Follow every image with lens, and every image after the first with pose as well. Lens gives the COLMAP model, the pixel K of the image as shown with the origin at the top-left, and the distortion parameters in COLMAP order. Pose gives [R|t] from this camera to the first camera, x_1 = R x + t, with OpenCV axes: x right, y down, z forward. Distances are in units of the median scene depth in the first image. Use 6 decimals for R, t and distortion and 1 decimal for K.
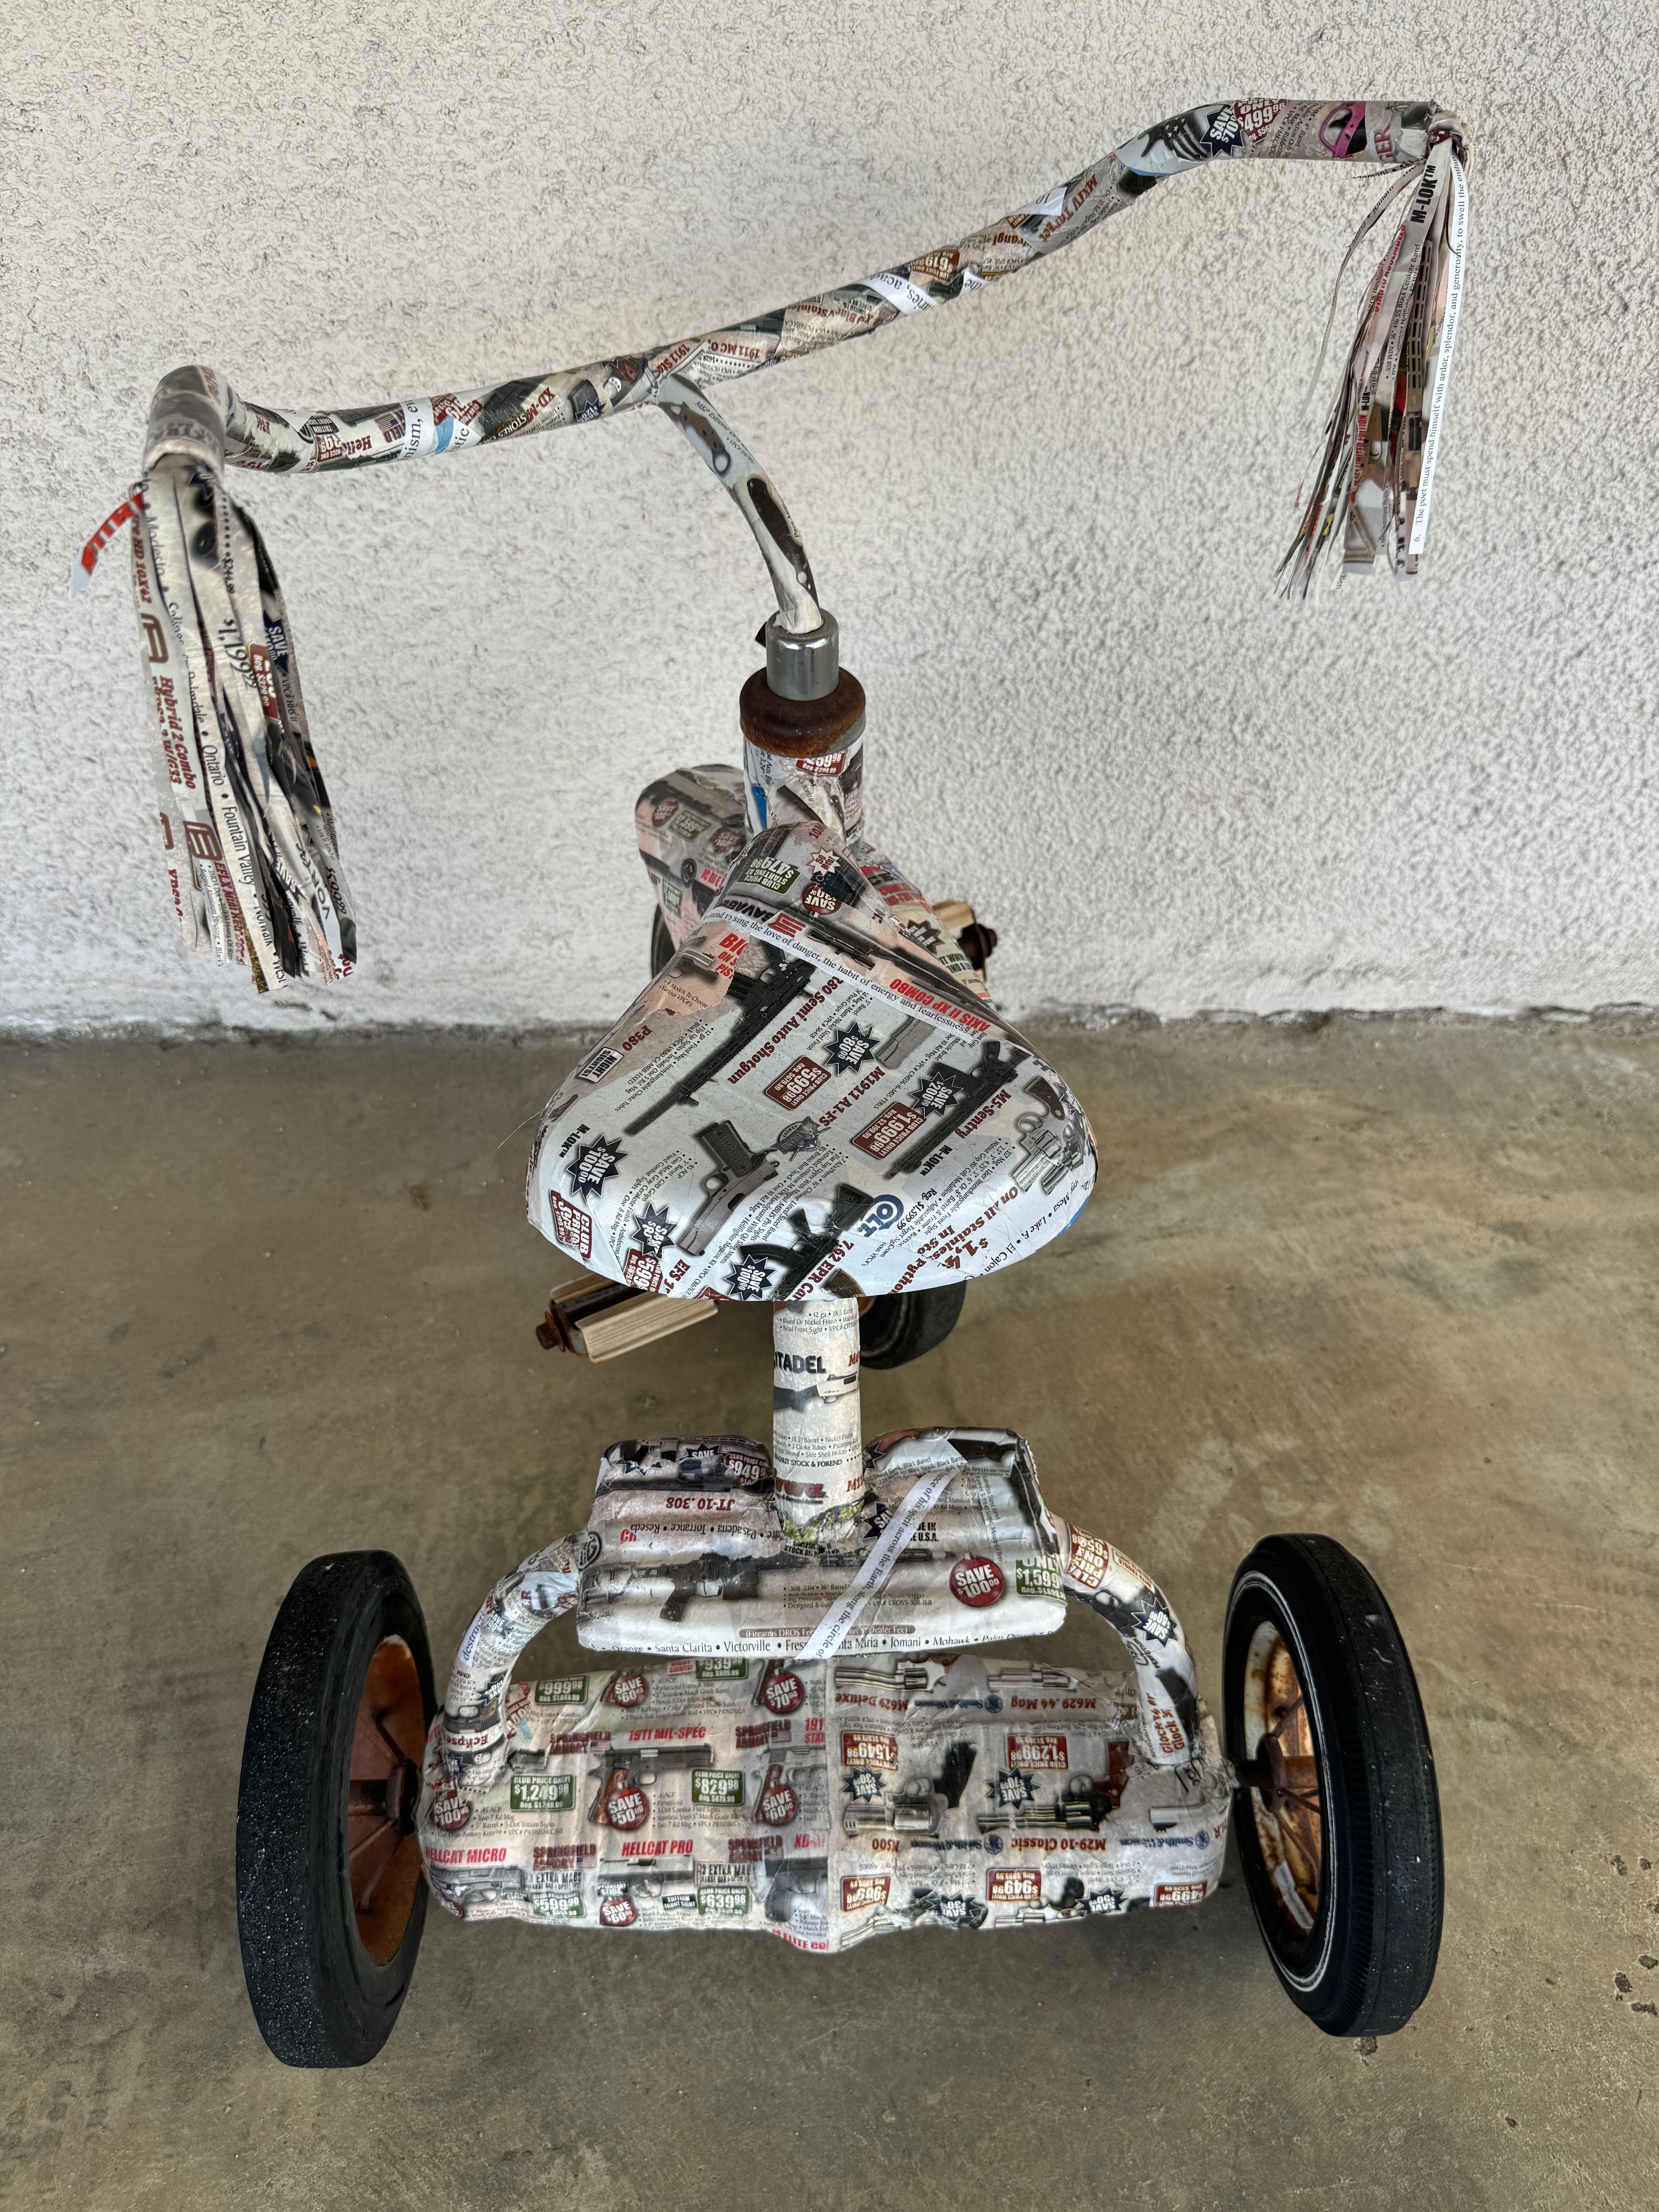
lens RADIAL K [[1567.8, 0, 841.7], [0, 1567.8, 1091.8], [0, 0, 1]] dist [-0.007795, -0.014146]
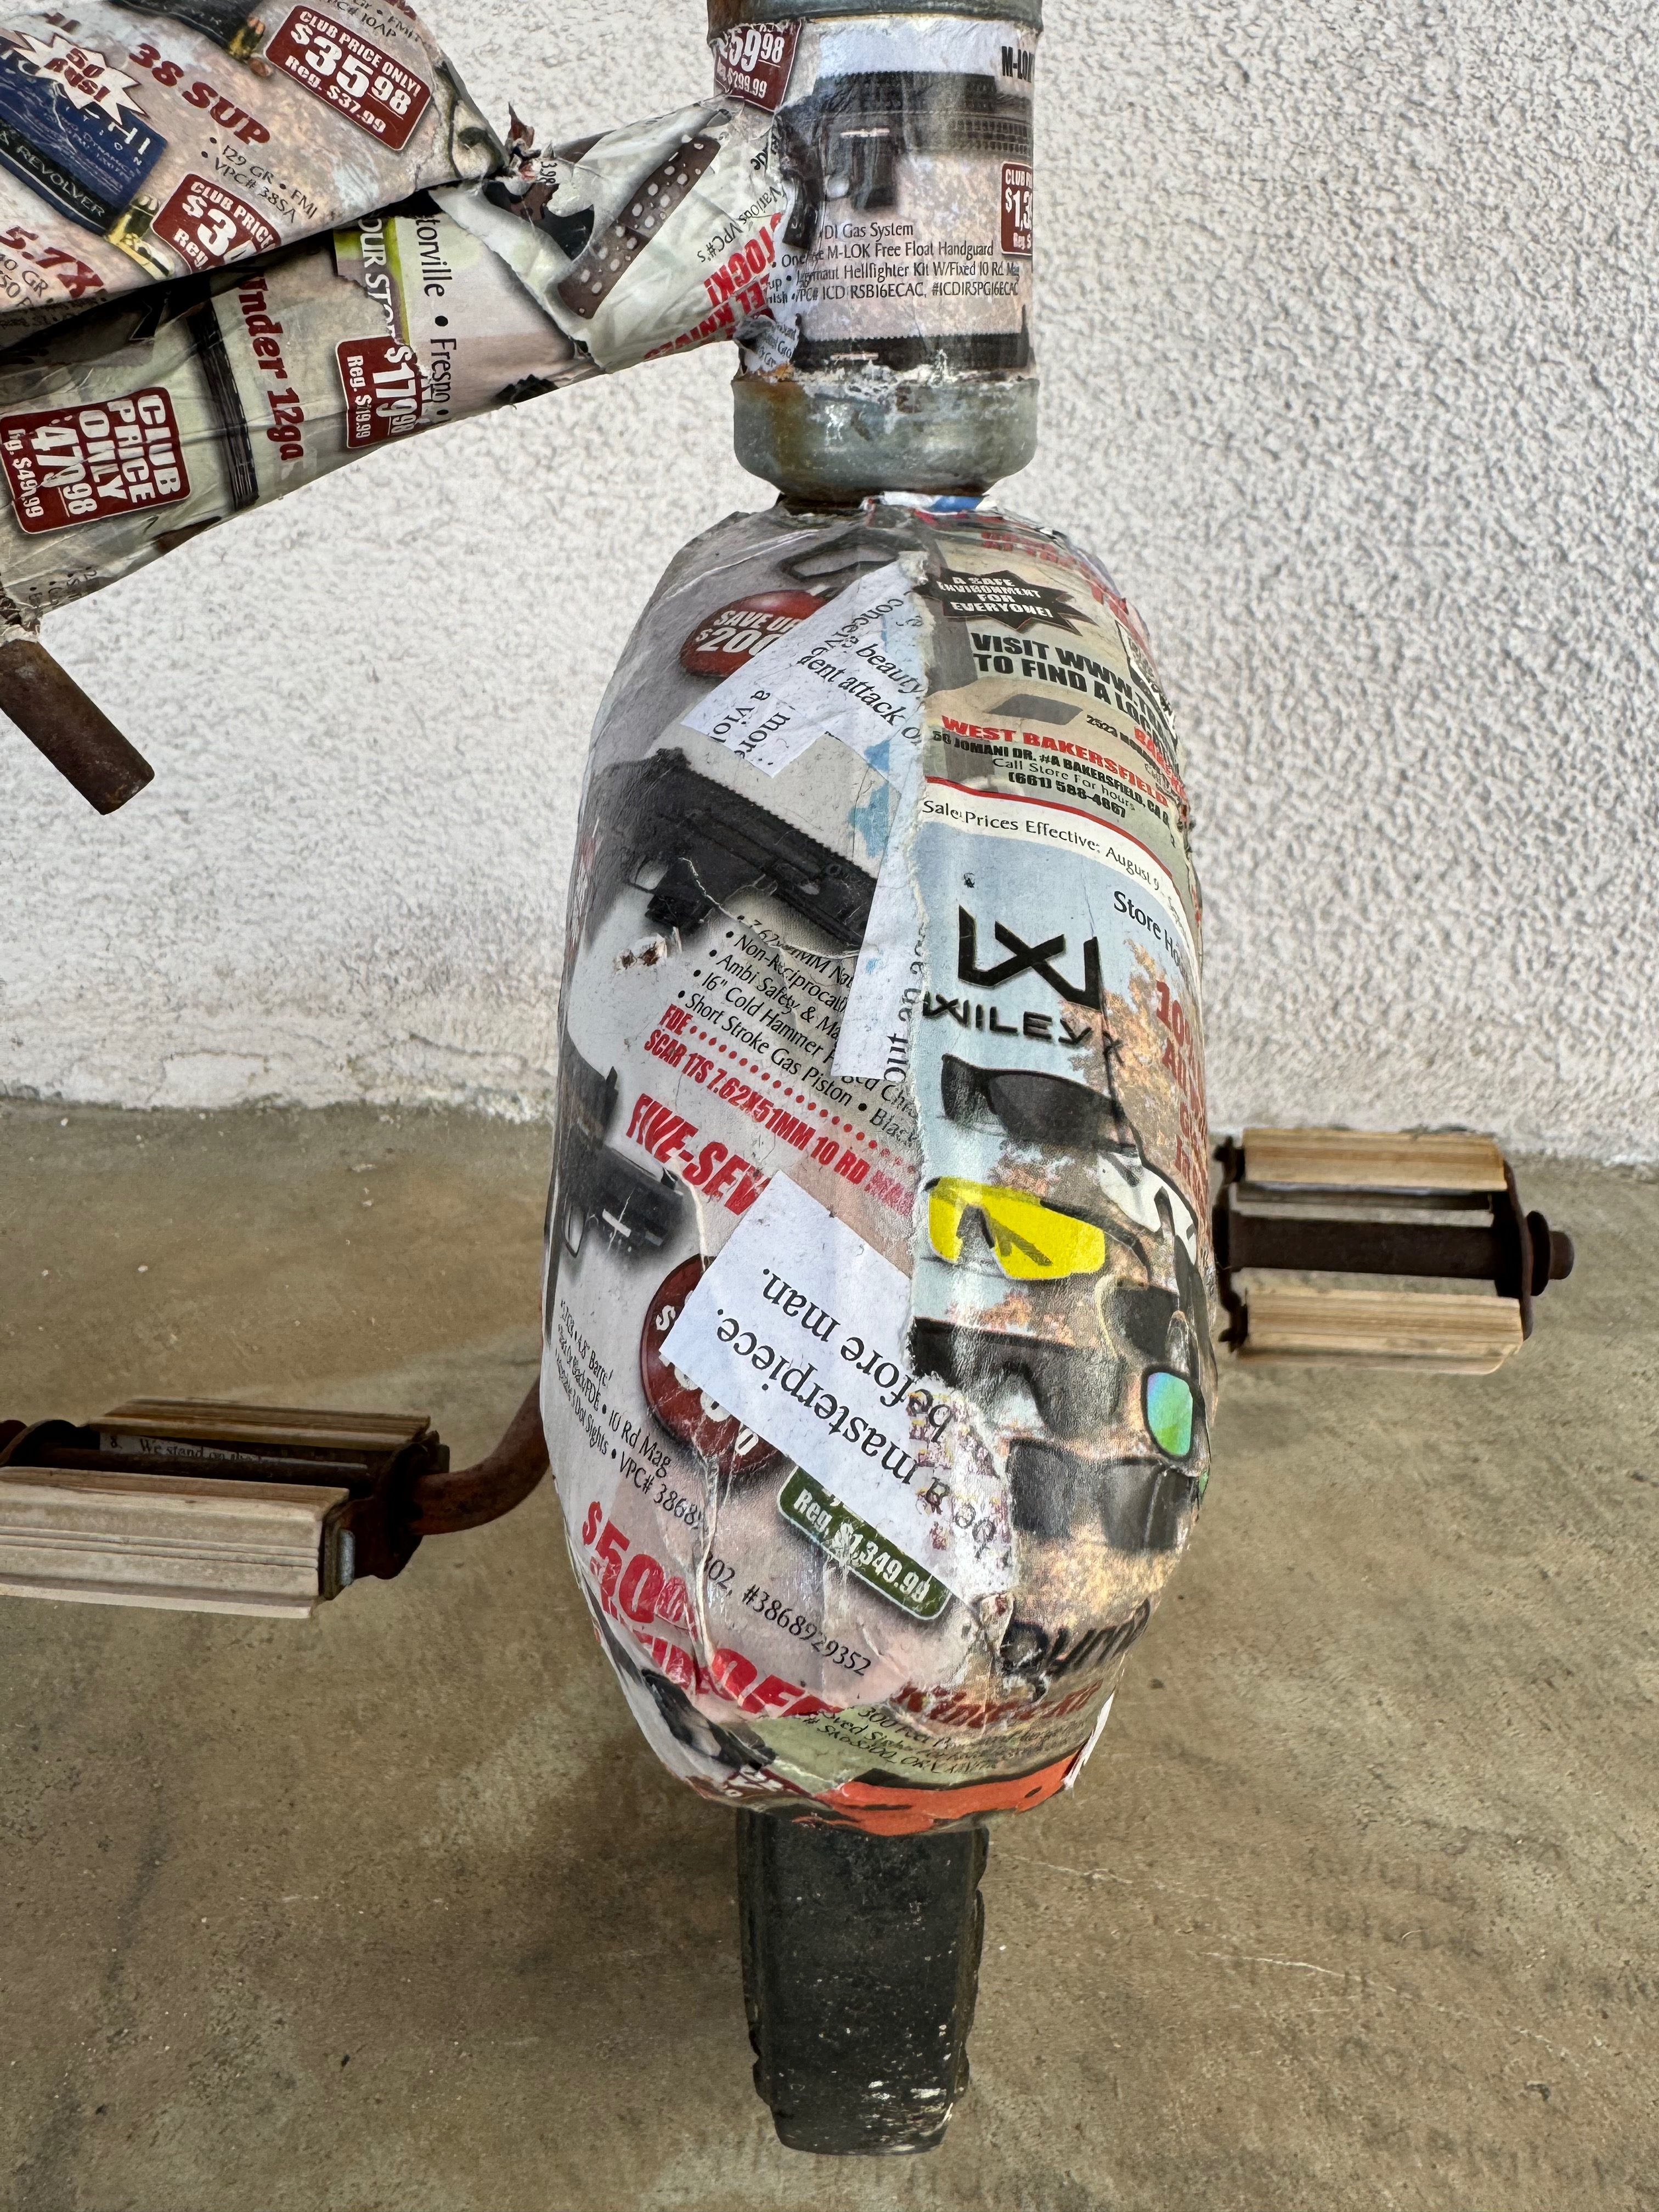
lens RADIAL K [[1537.8, 0, 841.9], [0, 1537.8, 1015.4], [0, 0, 1]] dist [-0.006053, -0.001779]
pose [[0.998876, 0.042911, -0.020129, 0.285100], [-0.047371, 0.918076, -0.393564, 0.220738], [0.001592, 0.394076, 0.919077, 0.398594]]
